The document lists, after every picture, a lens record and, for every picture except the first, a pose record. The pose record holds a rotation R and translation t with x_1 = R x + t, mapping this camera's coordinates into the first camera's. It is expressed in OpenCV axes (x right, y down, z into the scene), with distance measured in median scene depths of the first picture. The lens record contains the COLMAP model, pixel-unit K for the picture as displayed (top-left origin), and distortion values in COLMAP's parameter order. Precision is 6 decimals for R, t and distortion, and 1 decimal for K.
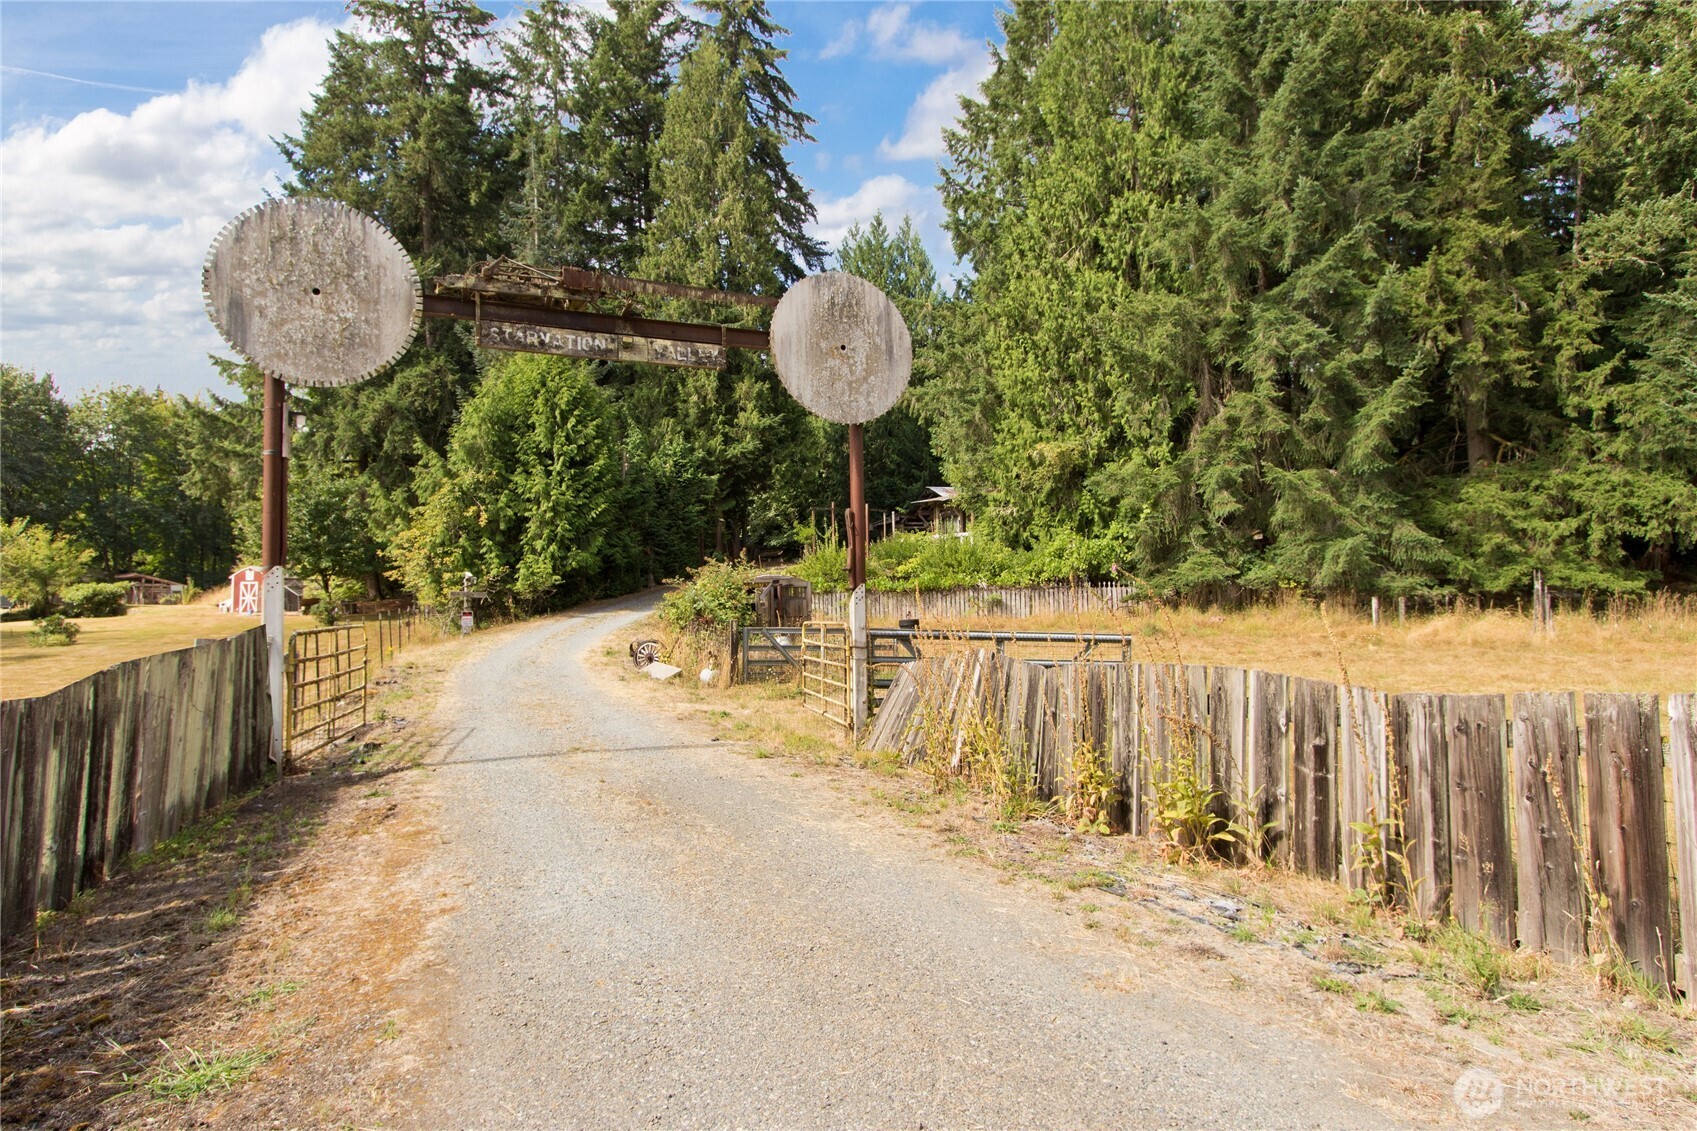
lens RADIAL K [[918.2, 0, 848.5], [0, 918.2, 565.5], [0, 0, 1]] dist [0.002515, 0.002245]
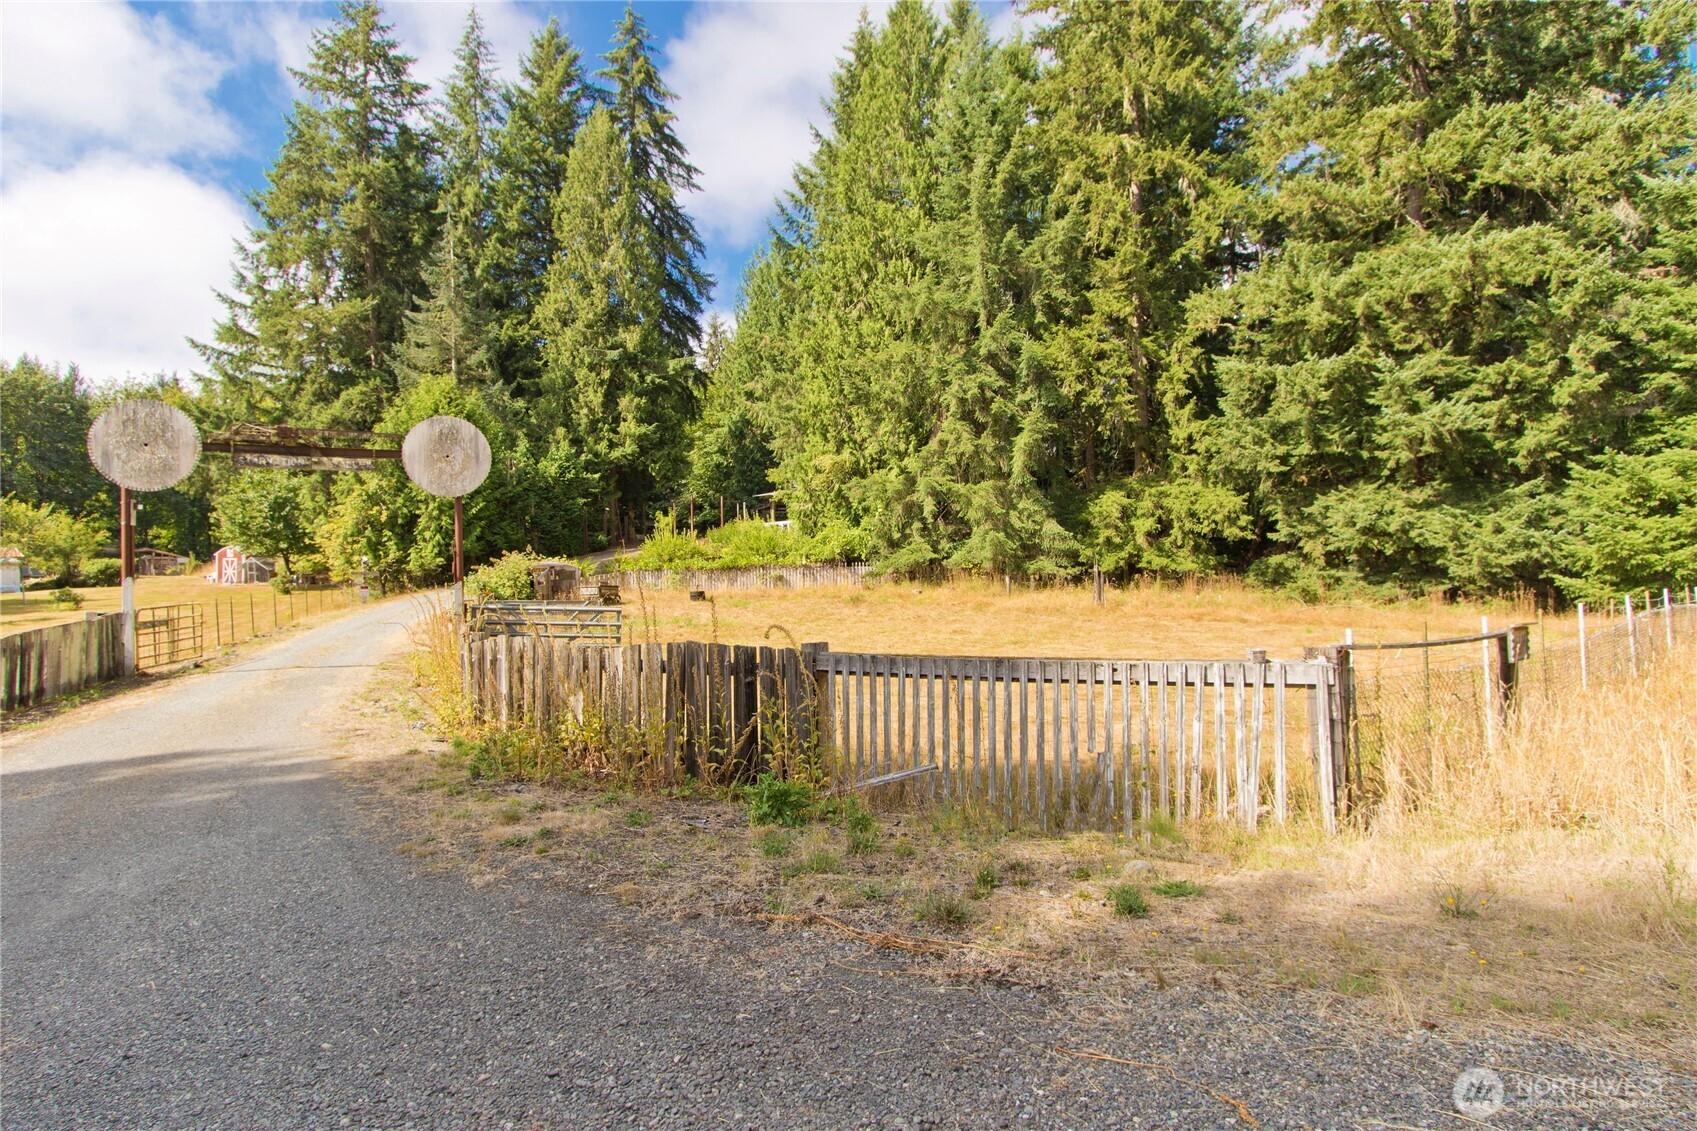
lens RADIAL K [[859.2, 0, 846.4], [0, 859.2, 559.5], [0, 0, 1]] dist [0.001431, -0.000853]
pose [[0.999967, -0.000865, 0.008070, 0.253424], [0.000606, 0.999484, 0.032110, -0.026104], [-0.008093, -0.032104, 0.999452, -0.245648]]
